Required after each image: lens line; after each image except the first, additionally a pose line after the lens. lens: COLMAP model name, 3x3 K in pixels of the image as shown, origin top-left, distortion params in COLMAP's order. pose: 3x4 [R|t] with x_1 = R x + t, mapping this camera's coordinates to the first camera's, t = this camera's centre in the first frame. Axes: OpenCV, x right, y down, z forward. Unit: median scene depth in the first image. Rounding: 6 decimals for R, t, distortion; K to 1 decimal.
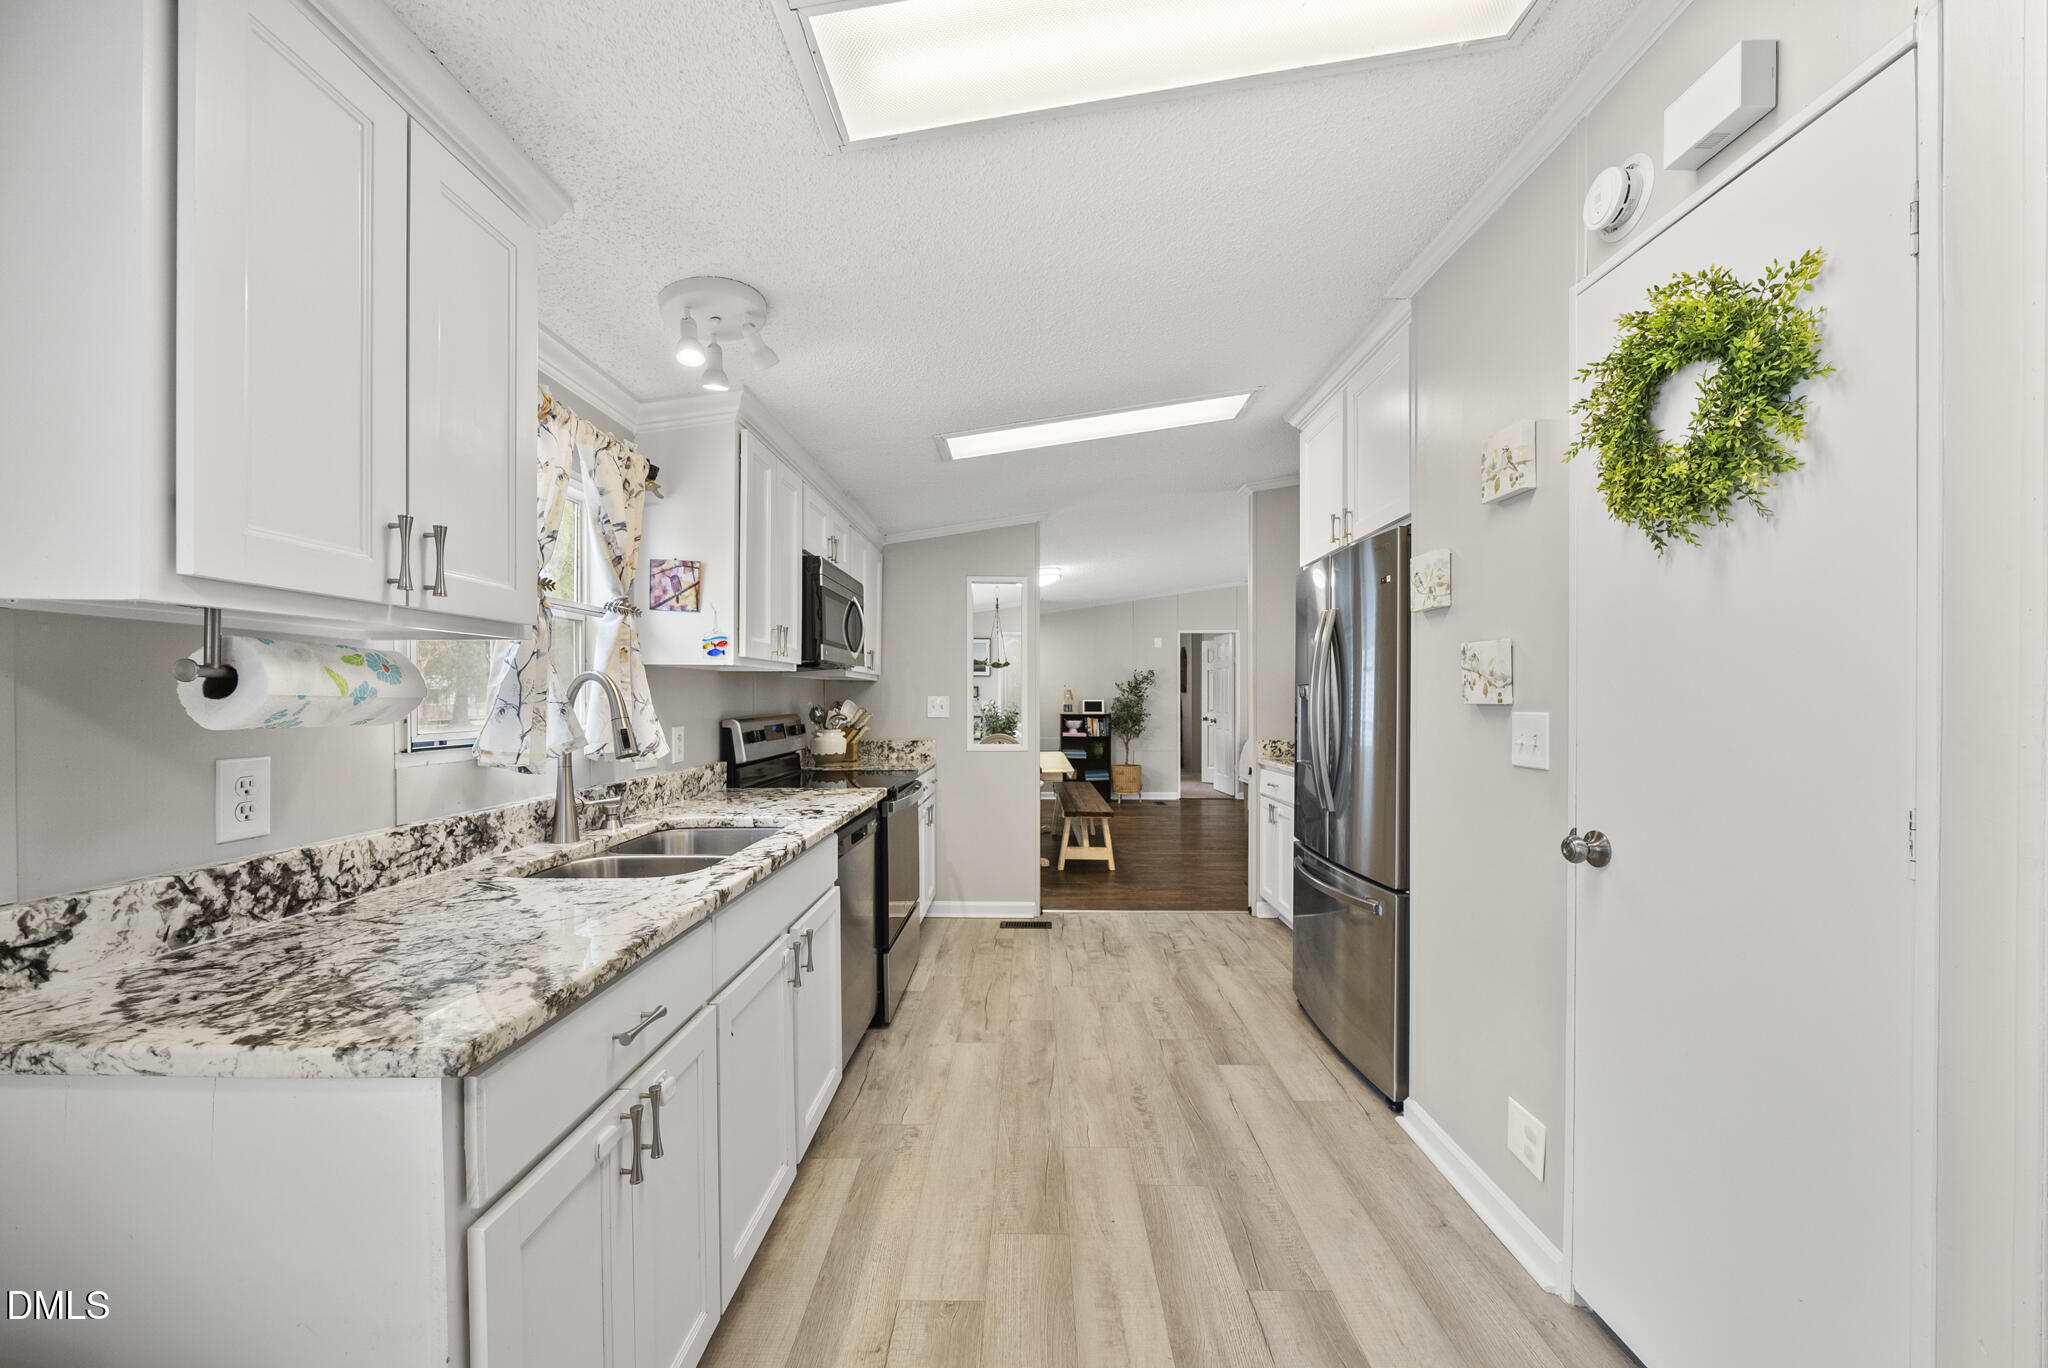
lens RADIAL K [[797.0, 0, 1022.5], [0, 797.0, 698.0], [0, 0, 1]] dist [-0.006578, 0.000194]
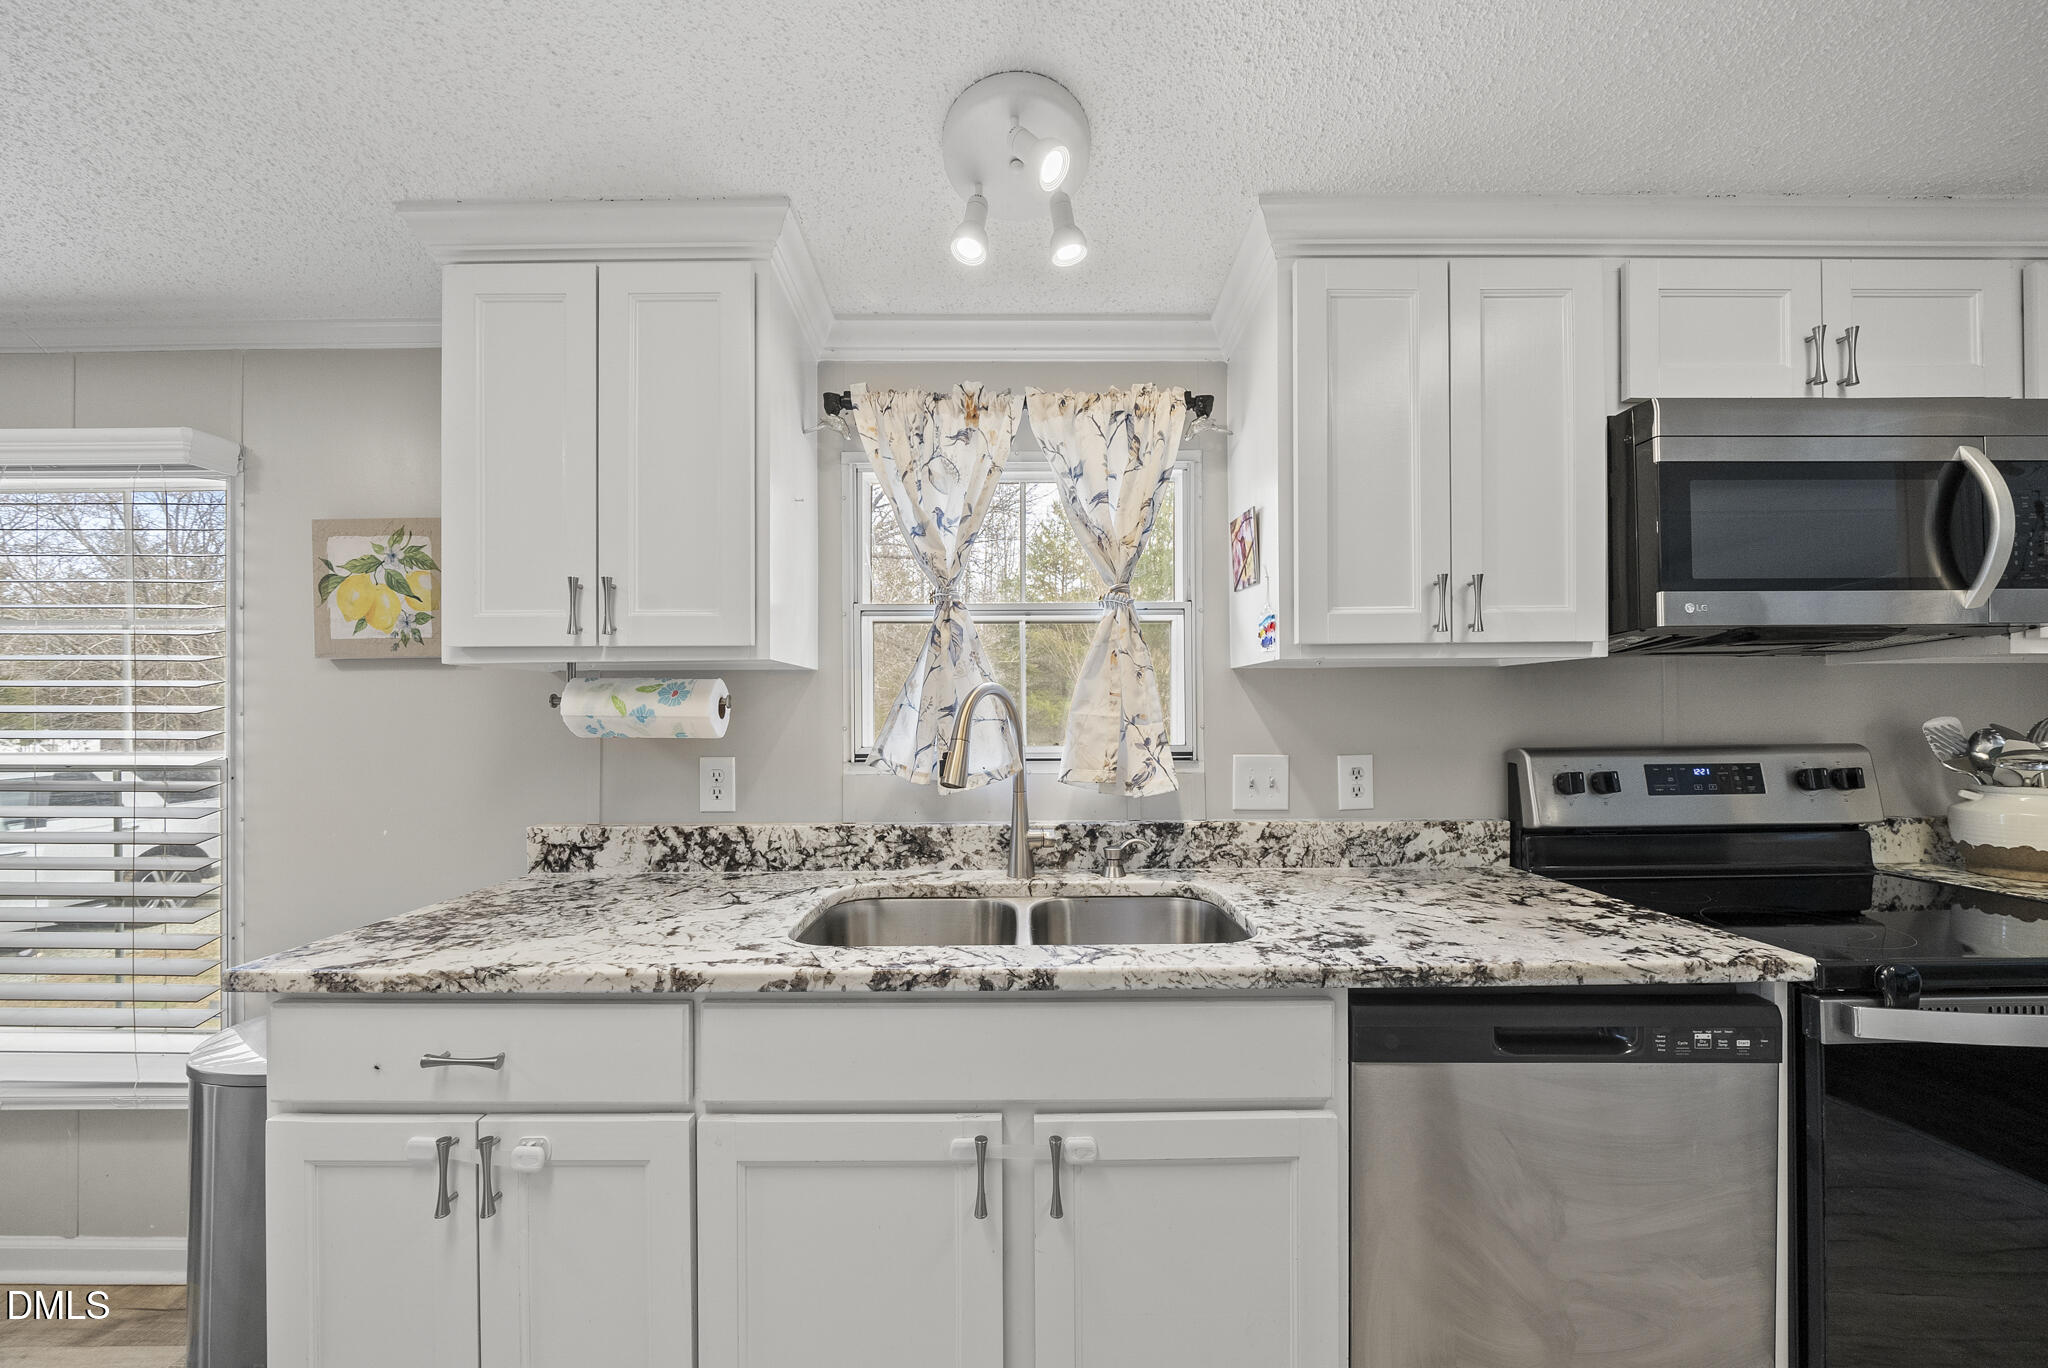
lens RADIAL K [[703.8, 0, 1012.0], [0, 703.8, 710.3], [0, 0, 1]] dist [-0.010280, 0.000910]
pose [[0.018854, -0.008396, -0.999787, 0.325675], [0.004291, 0.999956, -0.008316, 0.001144], [0.999813, -0.004133, 0.018889, 1.444082]]
